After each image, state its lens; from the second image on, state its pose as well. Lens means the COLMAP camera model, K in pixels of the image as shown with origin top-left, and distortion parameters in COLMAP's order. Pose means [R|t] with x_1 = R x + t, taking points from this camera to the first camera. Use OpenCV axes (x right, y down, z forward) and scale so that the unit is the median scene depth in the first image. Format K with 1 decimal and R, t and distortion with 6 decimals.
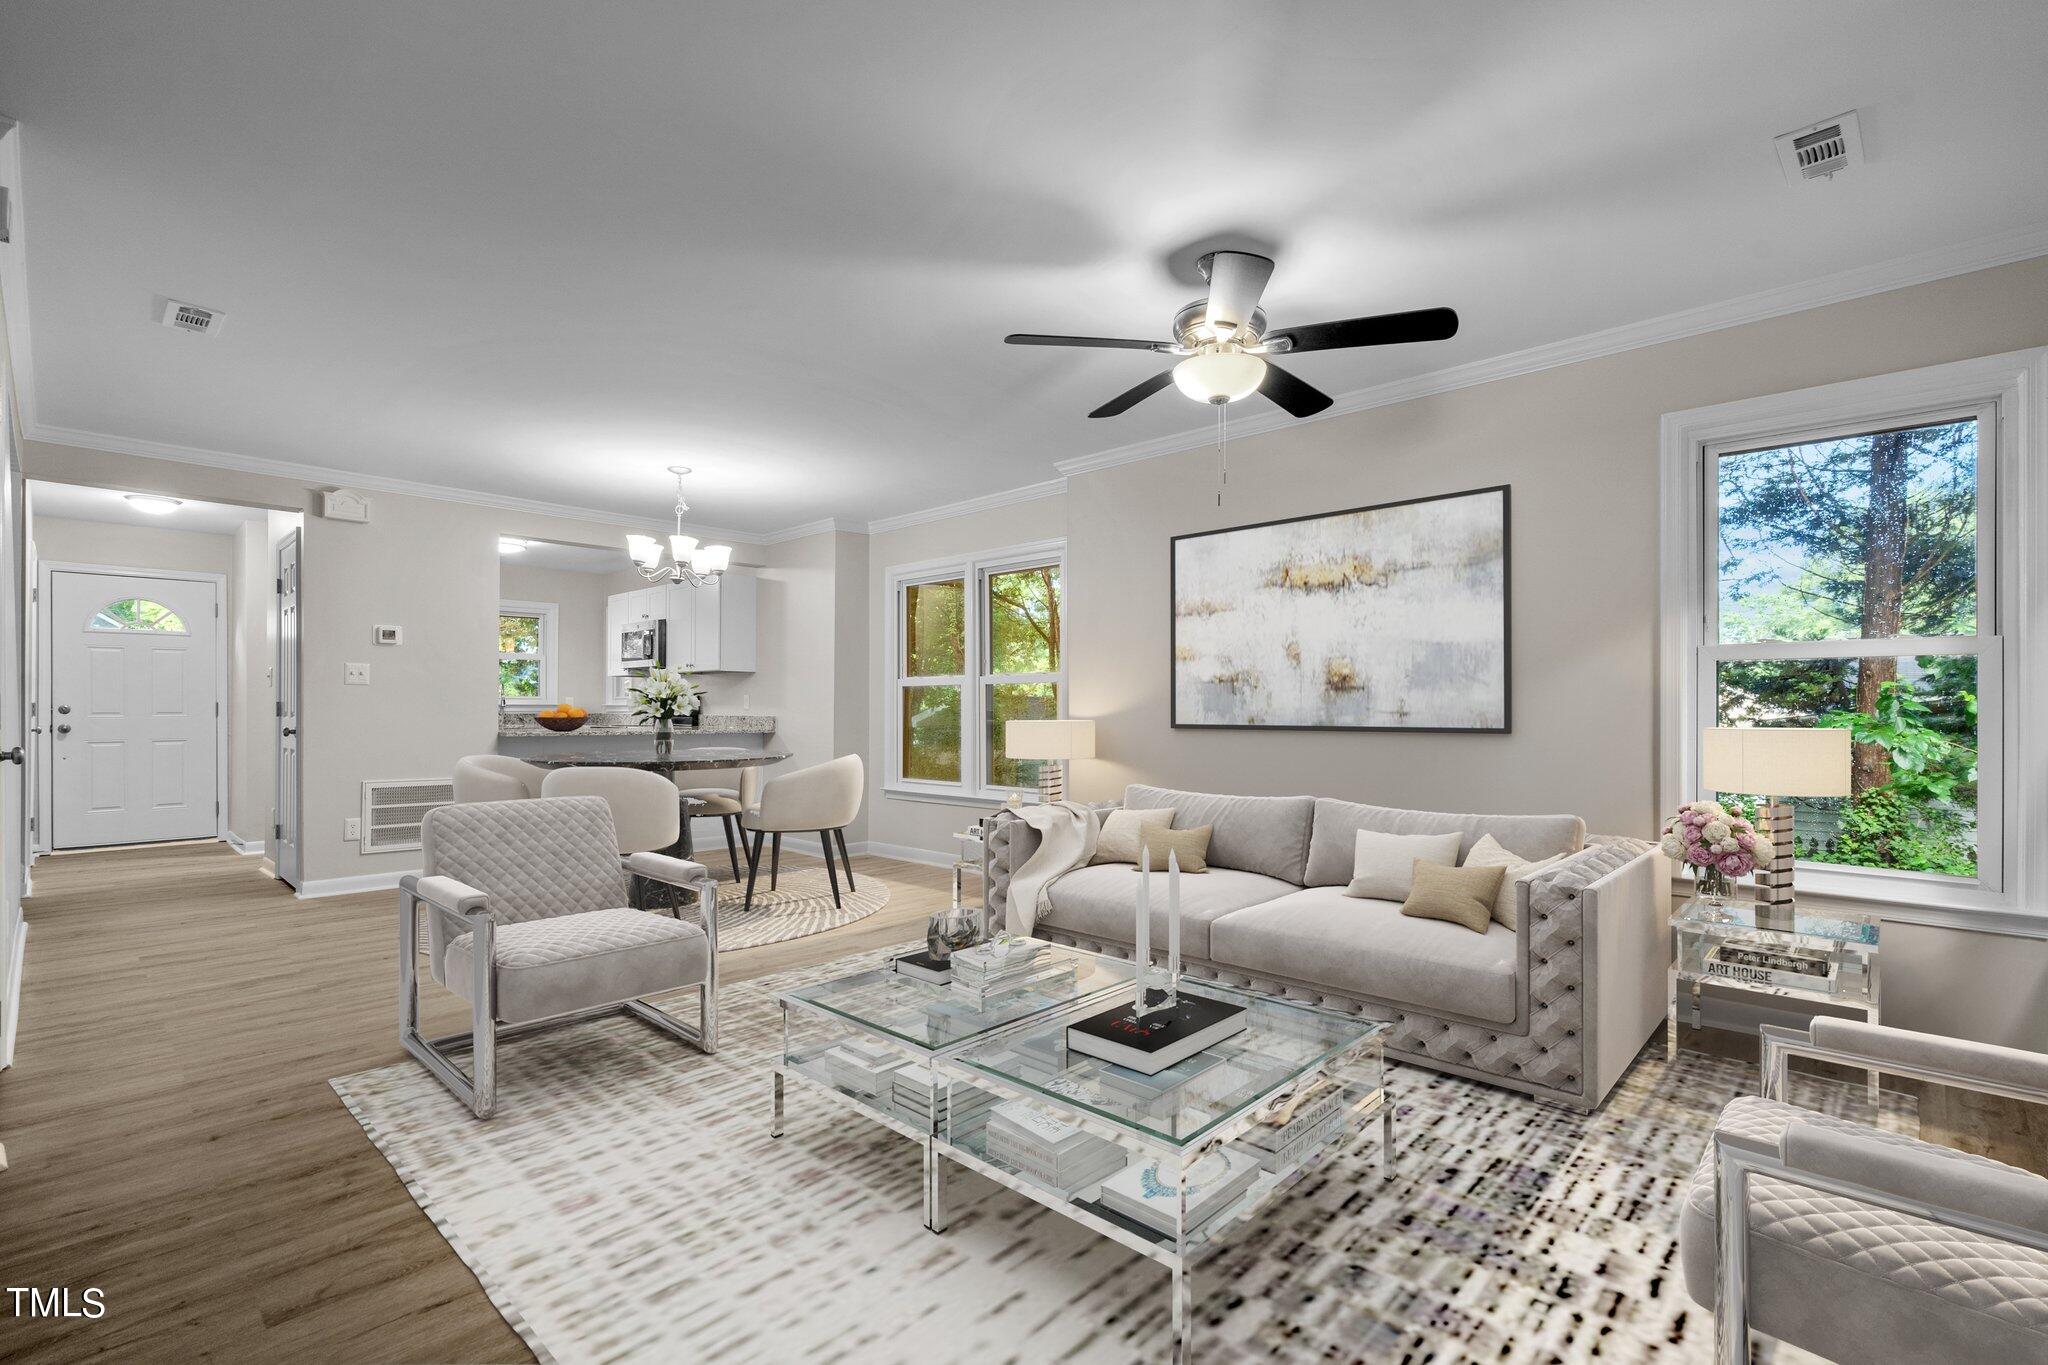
lens RADIAL K [[928.1, 0, 1019.8], [0, 928.1, 682.7], [0, 0, 1]] dist [-0.004099, 0.001390]
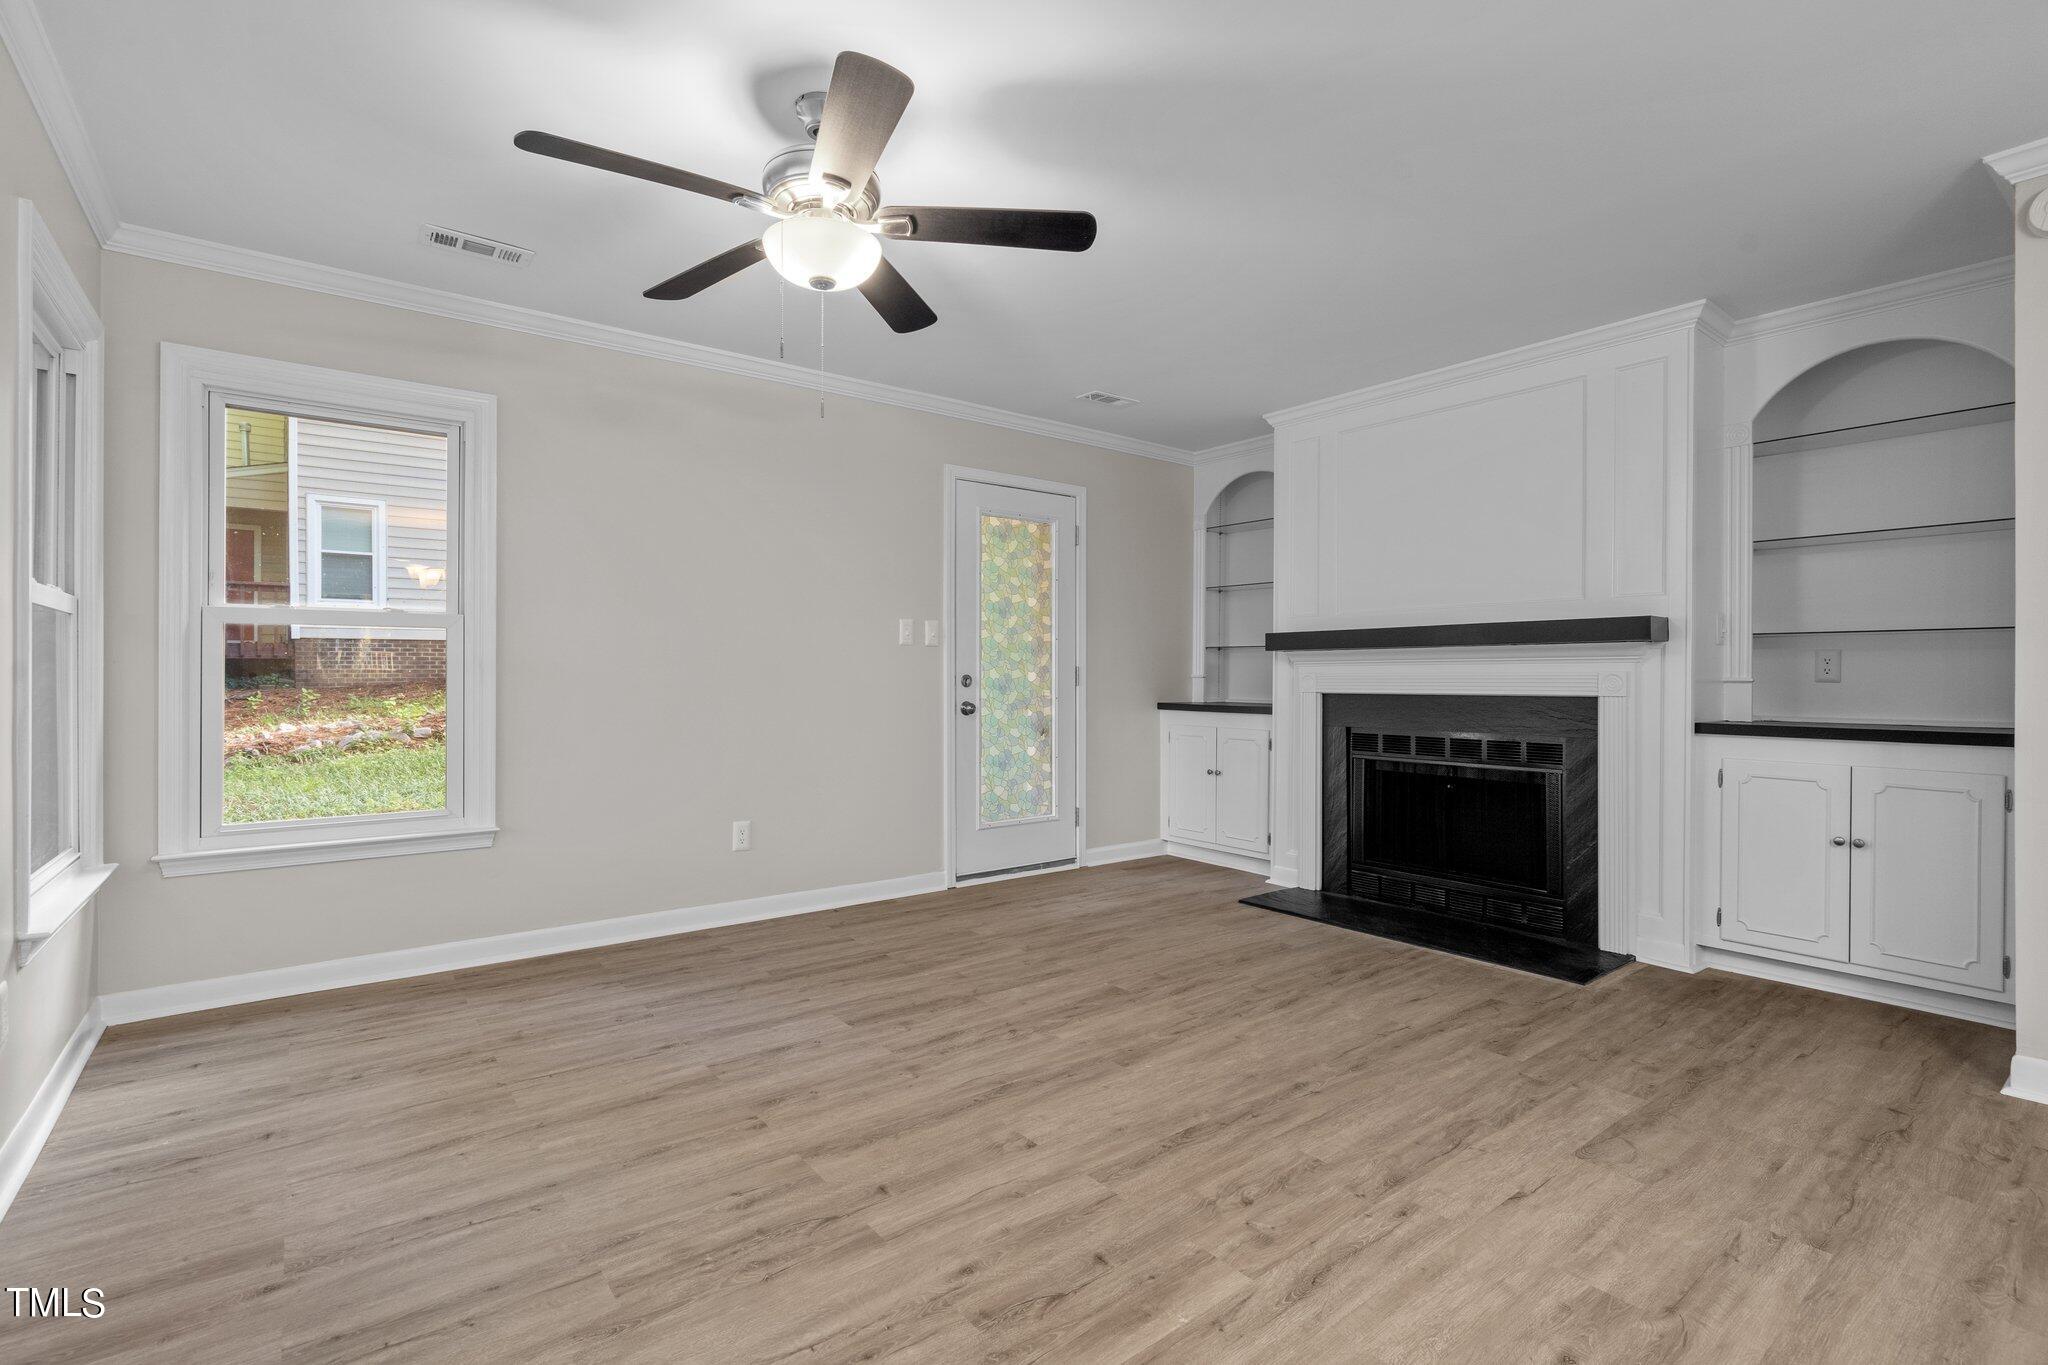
lens RADIAL K [[935.5, 0, 1018.7], [0, 935.5, 676.2], [0, 0, 1]] dist [-0.002142, 0.000818]
pose [[-0.988709, -0.005173, 0.149758, -0.082827], [-0.009524, 0.999553, -0.028352, 0.060043], [-0.149544, -0.029459, -0.988316, 2.007123]]
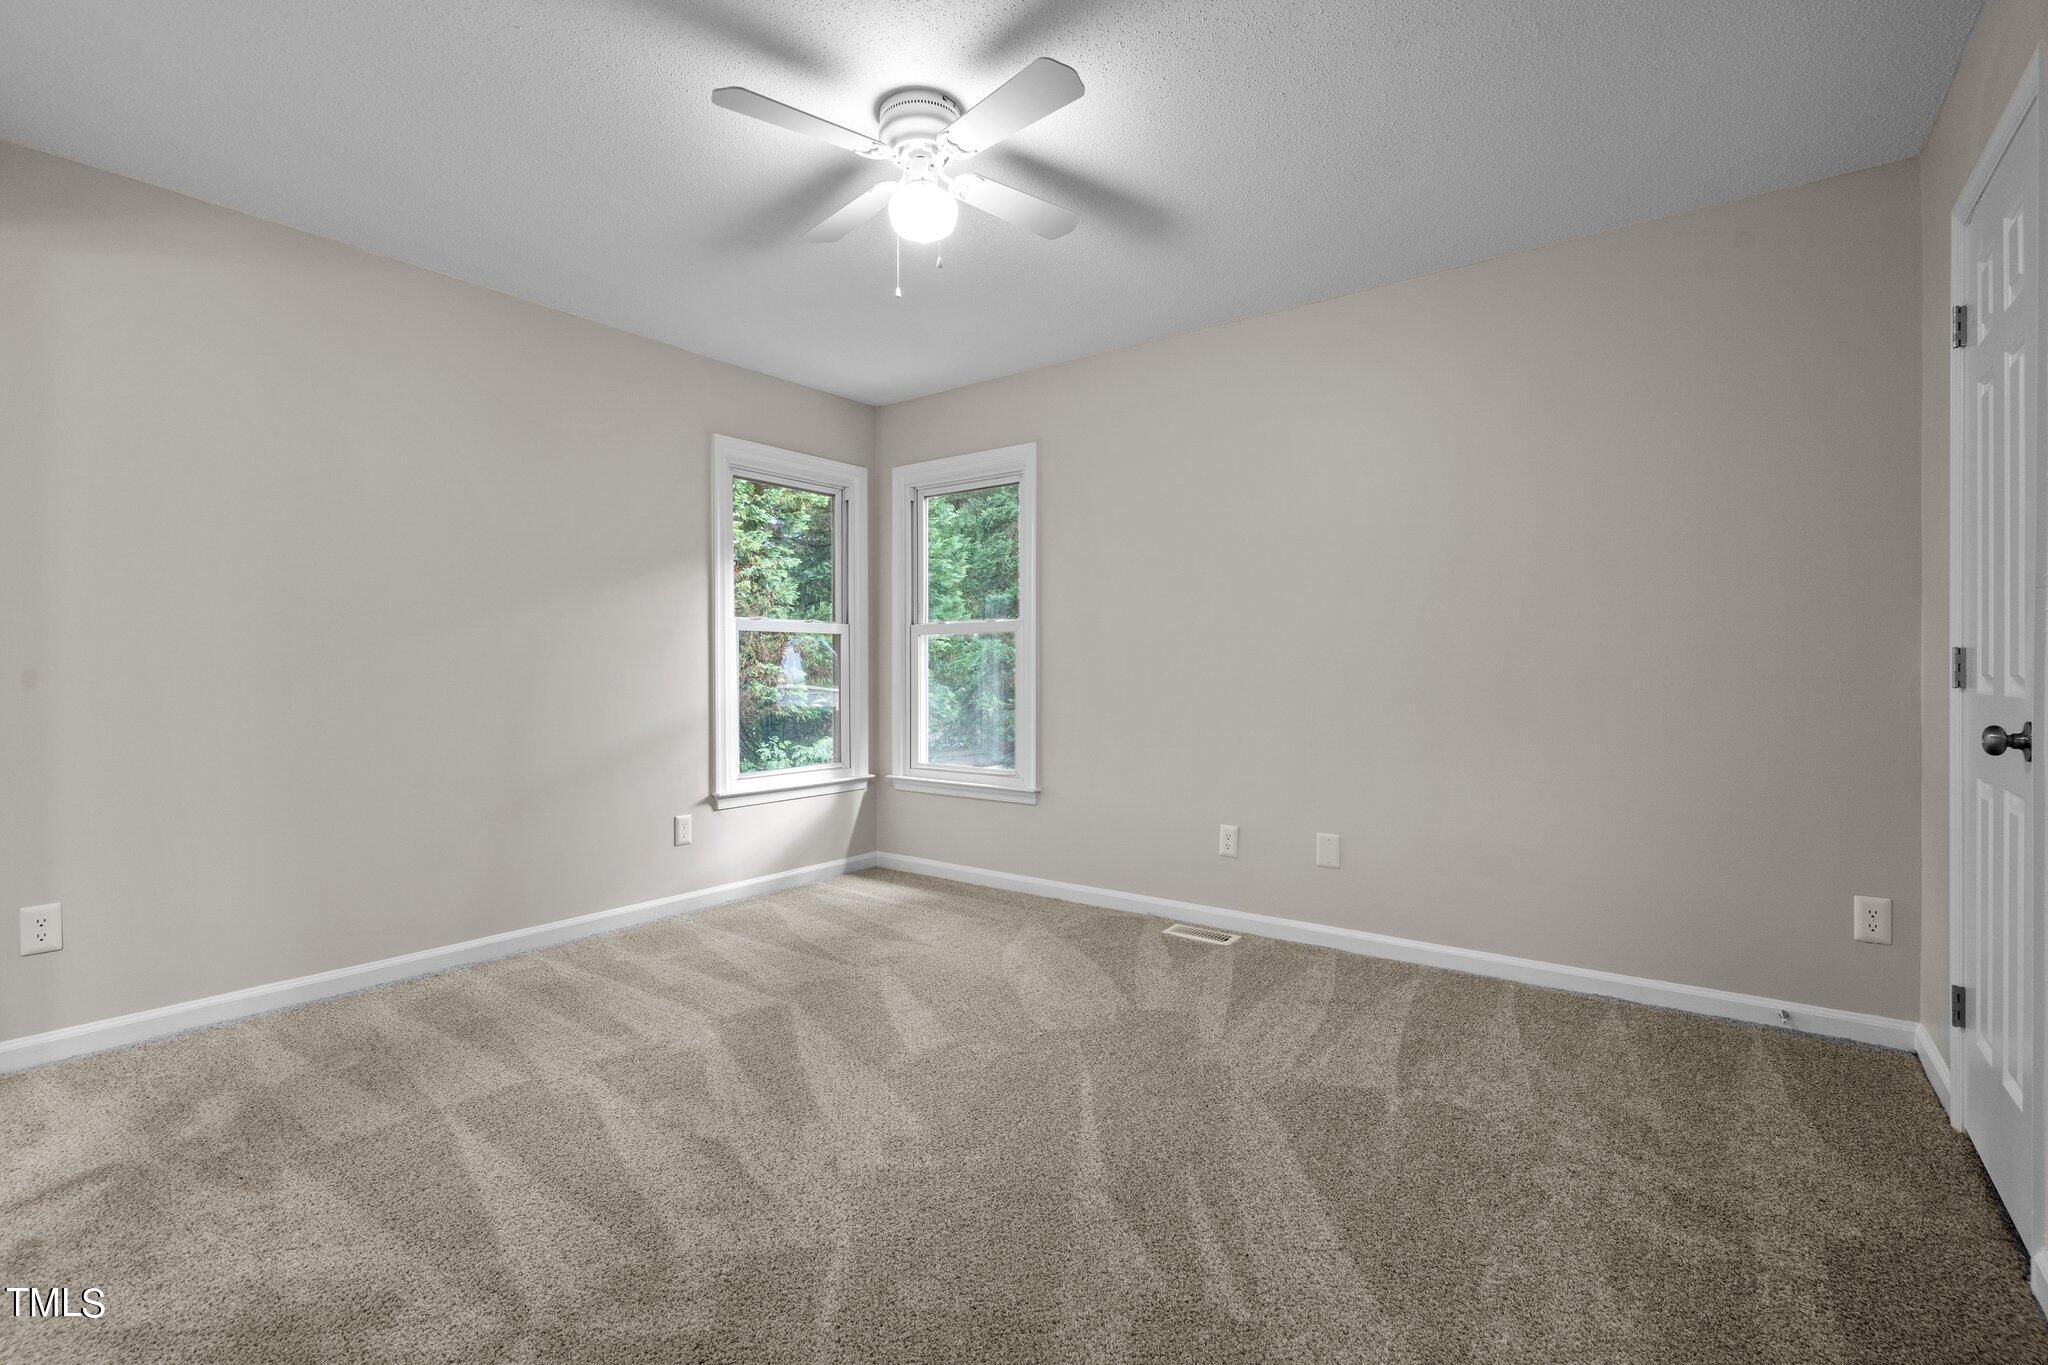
lens RADIAL K [[928.1, 0, 1019.8], [0, 928.1, 682.7], [0, 0, 1]] dist [-0.004099, 0.001390]
pose [[-0.108240, -0.021004, 0.993903, -0.819953], [-0.031337, 0.999352, 0.017707, 0.024580], [-0.993631, -0.029229, -0.108828, 0.961707]]
